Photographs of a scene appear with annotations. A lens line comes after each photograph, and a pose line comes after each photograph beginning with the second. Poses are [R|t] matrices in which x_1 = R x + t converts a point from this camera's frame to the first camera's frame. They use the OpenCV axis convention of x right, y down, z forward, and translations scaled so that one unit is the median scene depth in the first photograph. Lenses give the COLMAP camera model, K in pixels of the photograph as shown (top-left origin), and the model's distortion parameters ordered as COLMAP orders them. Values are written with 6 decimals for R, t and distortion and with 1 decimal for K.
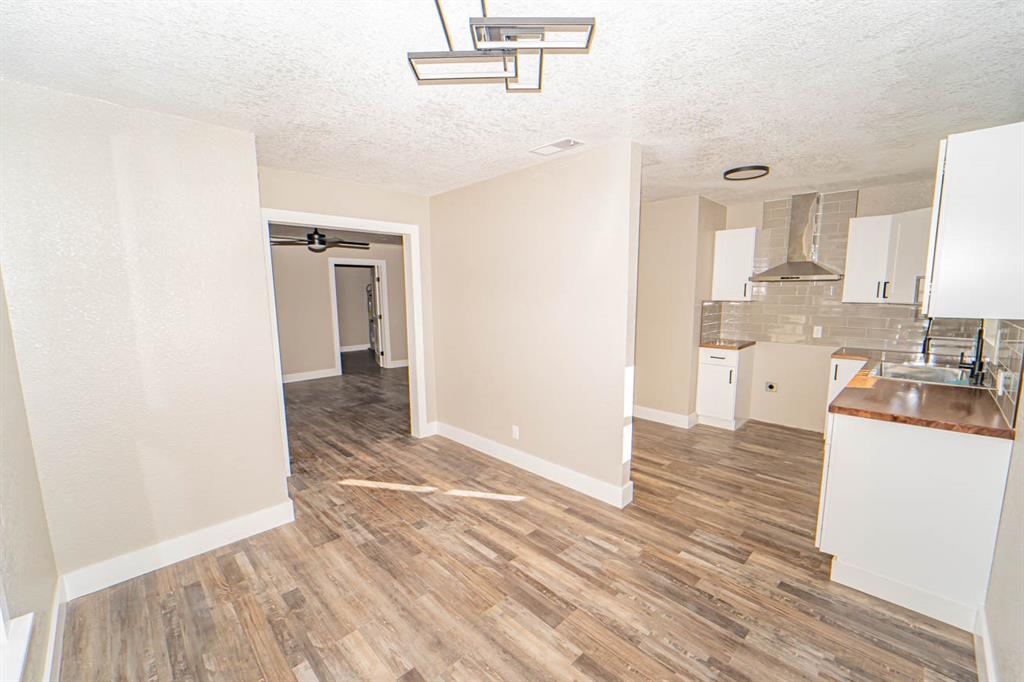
lens RADIAL K [[418.9, 0, 516.5], [0, 418.9, 348.3], [0, 0, 1]] dist [-0.020738, -0.000844]
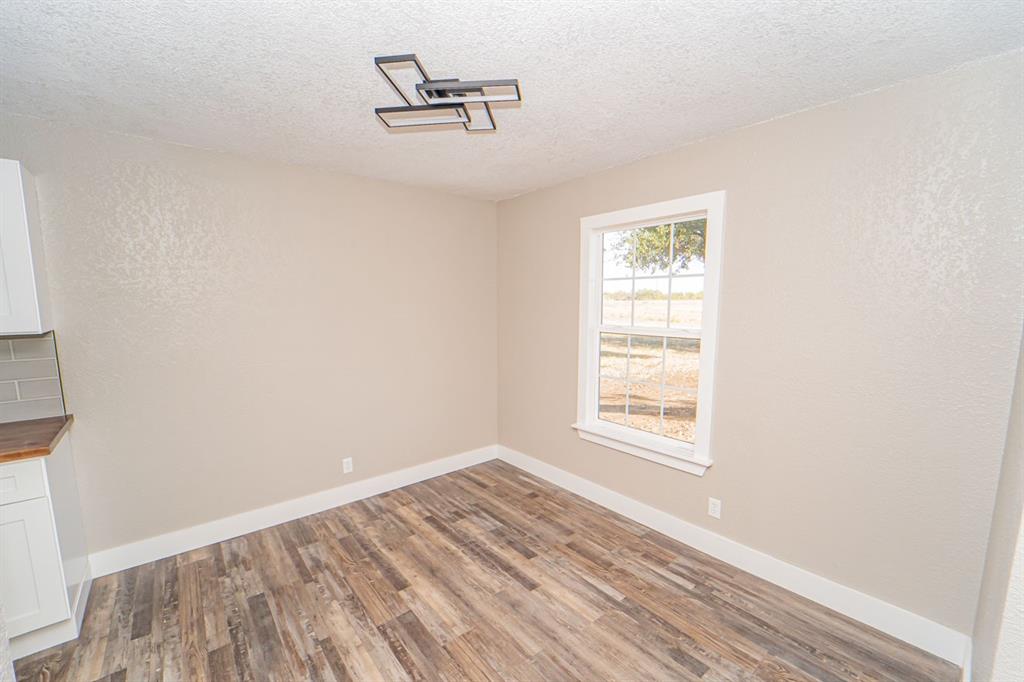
lens RADIAL K [[418.9, 0, 515.6], [0, 418.9, 344.6], [0, 0, 1]] dist [-0.020738, -0.000844]
pose [[-0.996379, 0.002744, 0.084979, -0.216567], [0.023150, 0.970471, 0.240104, -0.205356], [-0.081811, 0.241202, -0.967021, 1.433223]]
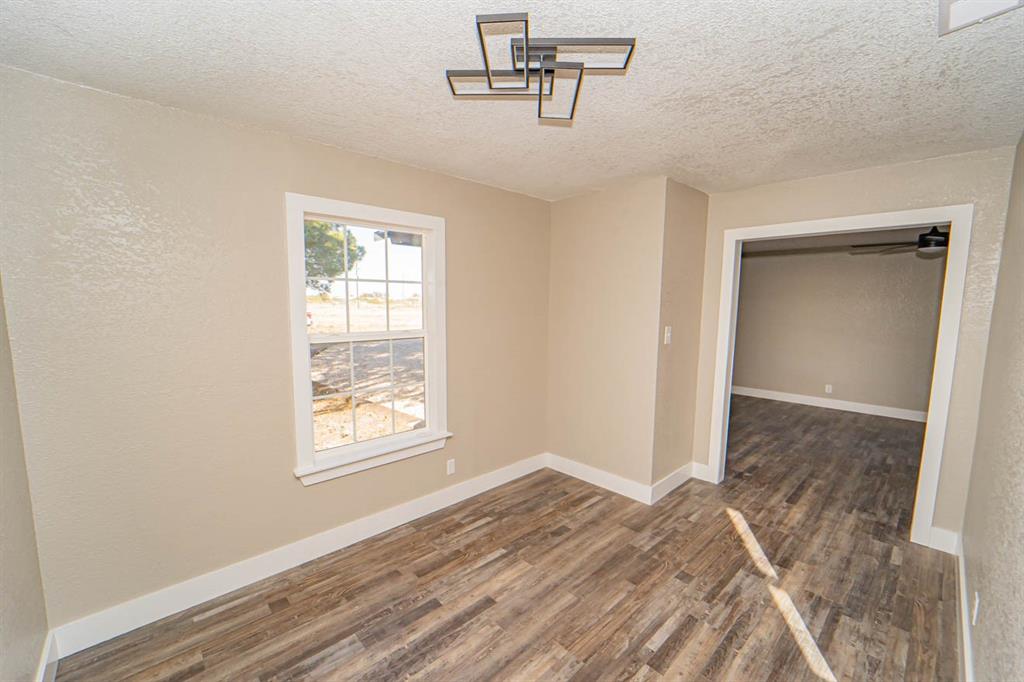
lens RADIAL K [[418.9, 0, 518.7], [0, 418.9, 343.0], [0, 0, 1]] dist [-0.020738, -0.000844]
pose [[-0.012281, 0.103833, -0.994519, 0.647123], [-0.143604, 0.984100, 0.104519, -0.107803], [0.989559, 0.144101, 0.002825, 0.651423]]
